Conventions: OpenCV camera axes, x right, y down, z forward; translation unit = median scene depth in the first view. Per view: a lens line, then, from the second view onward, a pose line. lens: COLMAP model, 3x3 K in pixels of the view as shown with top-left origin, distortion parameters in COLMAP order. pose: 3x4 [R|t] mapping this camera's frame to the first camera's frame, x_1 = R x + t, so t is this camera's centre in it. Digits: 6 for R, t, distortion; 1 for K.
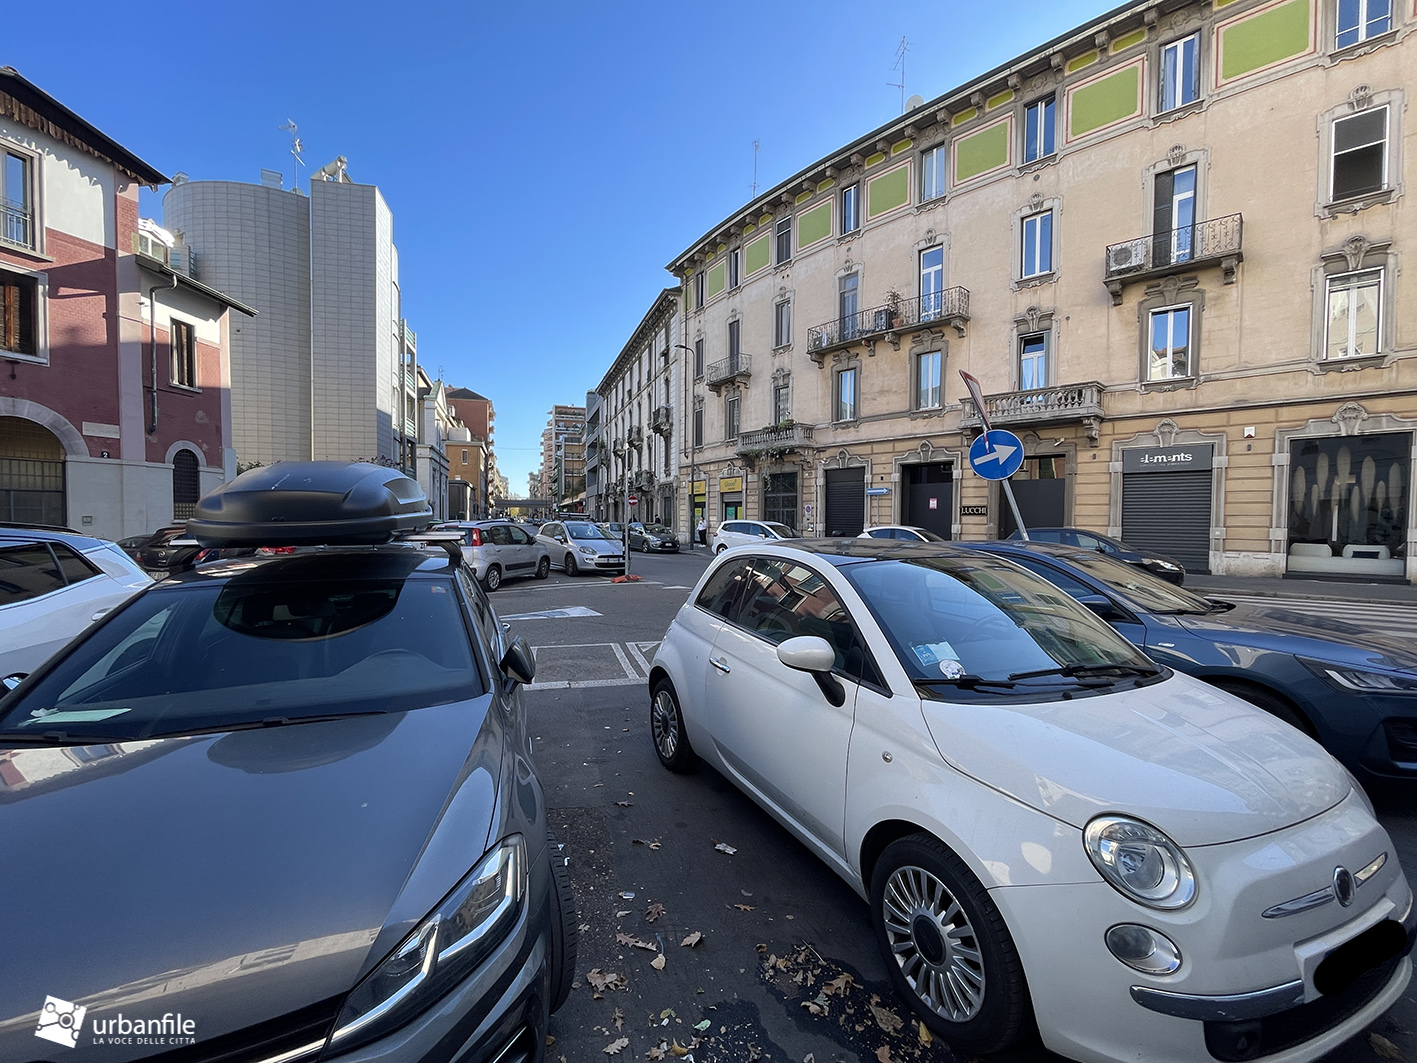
lens RADIAL K [[628.0, 0, 707.8], [0, 628.0, 536.3], [0, 0, 1]] dist [0.000941, -0.000039]
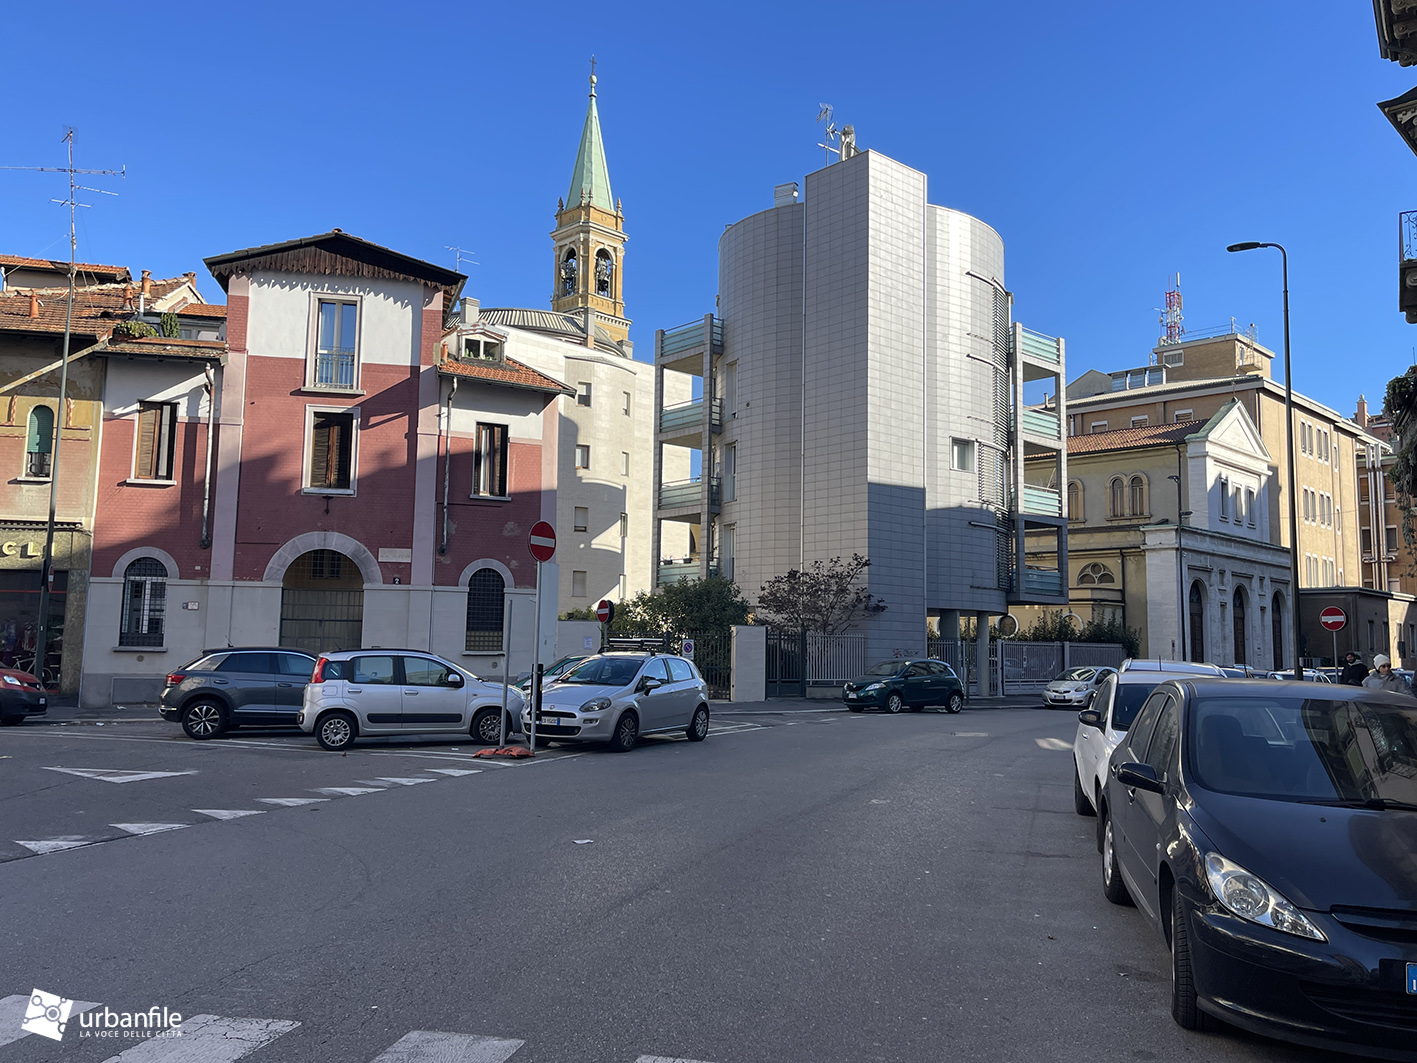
lens RADIAL K [[1159.3, 0, 708.5], [0, 1159.3, 531.5], [0, 0, 1]] dist [0.035013, 0.007412]
pose [[0.480313, -0.089904, -0.872478, 0.501756], [-0.037127, 0.991757, -0.122633, -0.004408], [0.876311, 0.091294, 0.473016, 0.367624]]
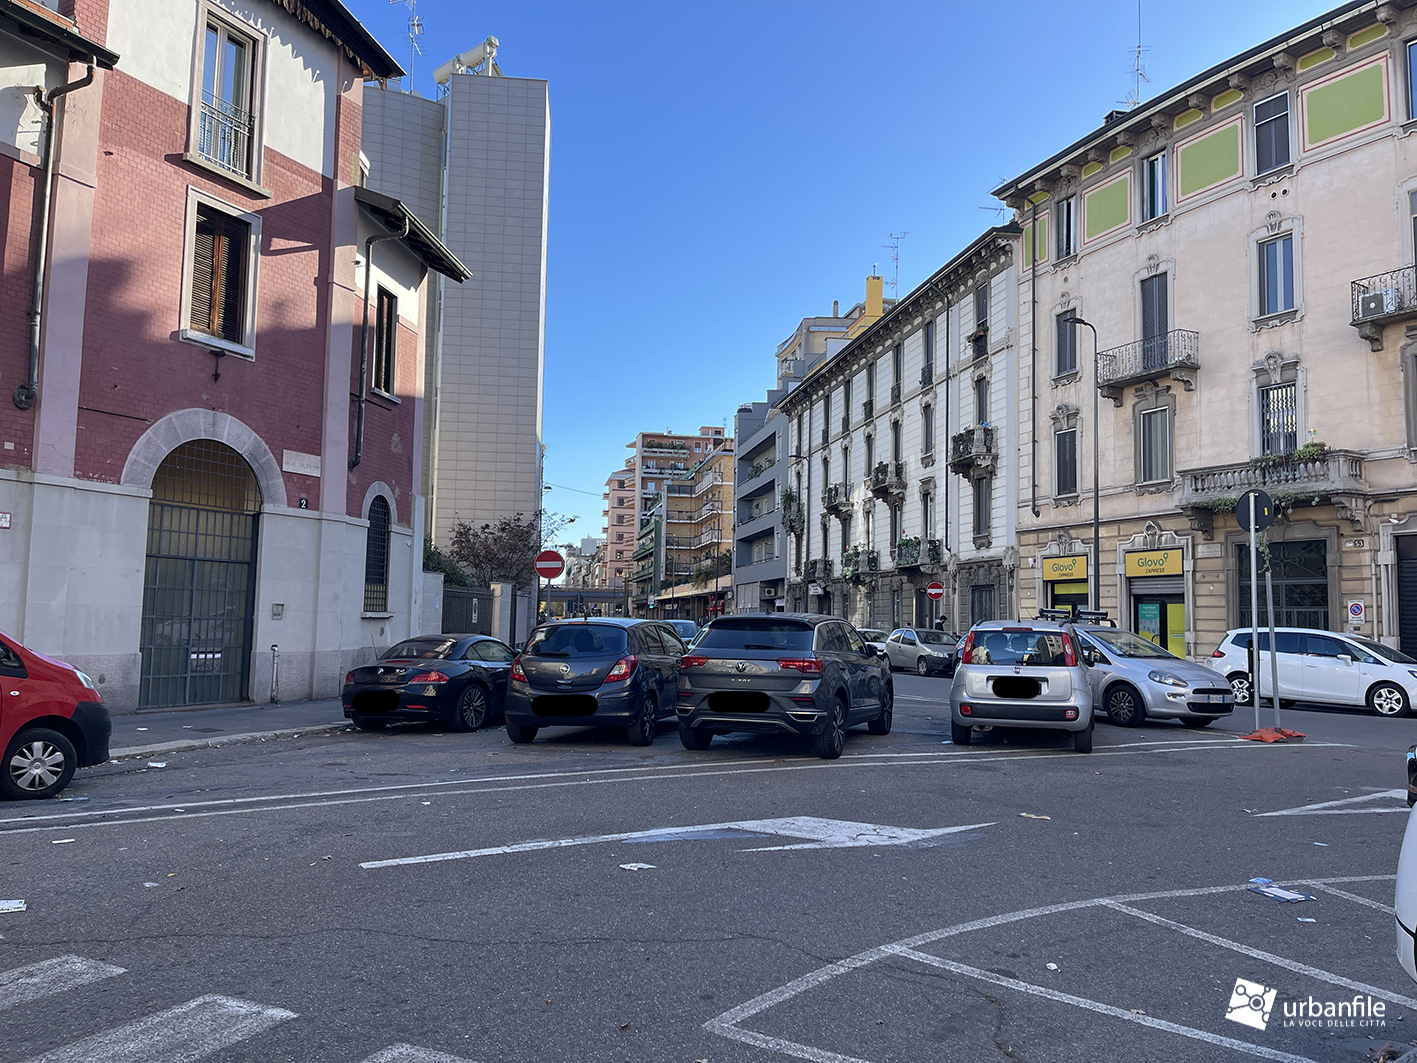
lens RADIAL K [[1077.9, 0, 707.4], [0, 1077.9, 521.6], [0, 0, 1]] dist [0.100697, -0.125747]
pose [[0.992911, 0.001572, -0.118850, -0.284064], [-0.016225, 0.992346, -0.122420, 0.006230], [0.117748, 0.123481, 0.985336, 0.008307]]
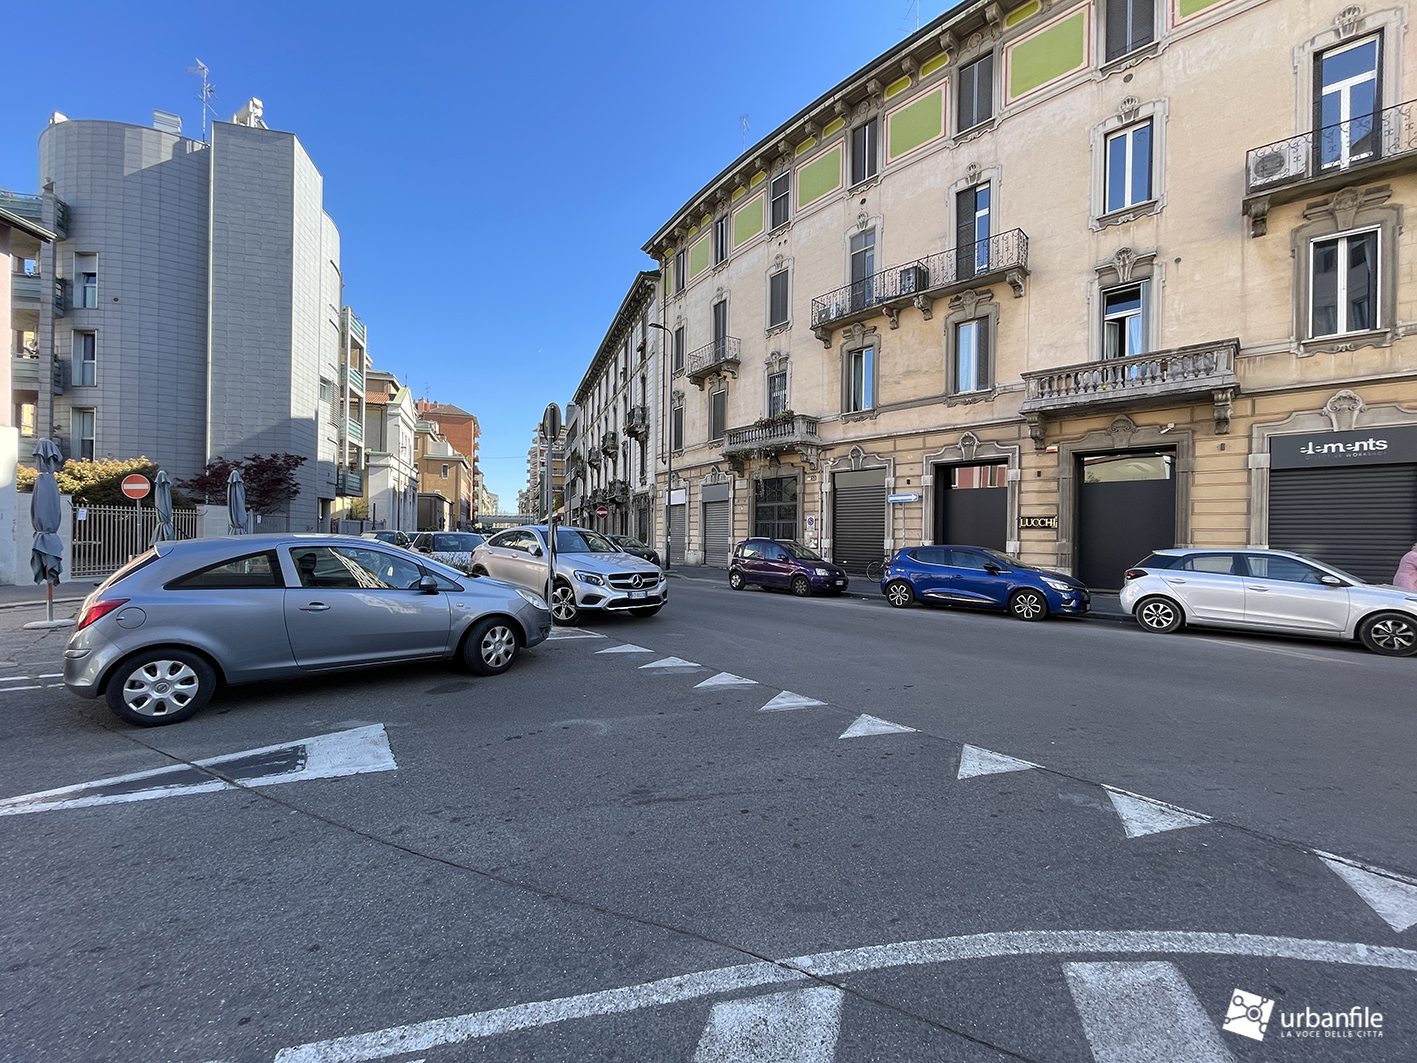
lens RADIAL K [[584.6, 0, 708.5], [0, 584.6, 531.5], [0, 0, 1]] dist [-0.000285, -0.000200]
pose [[0.999504, 0.006802, 0.030742, 0.004551], [-0.005697, 0.999340, -0.035876, -0.002375], [-0.030965, 0.035683, 0.998883, 0.258019]]
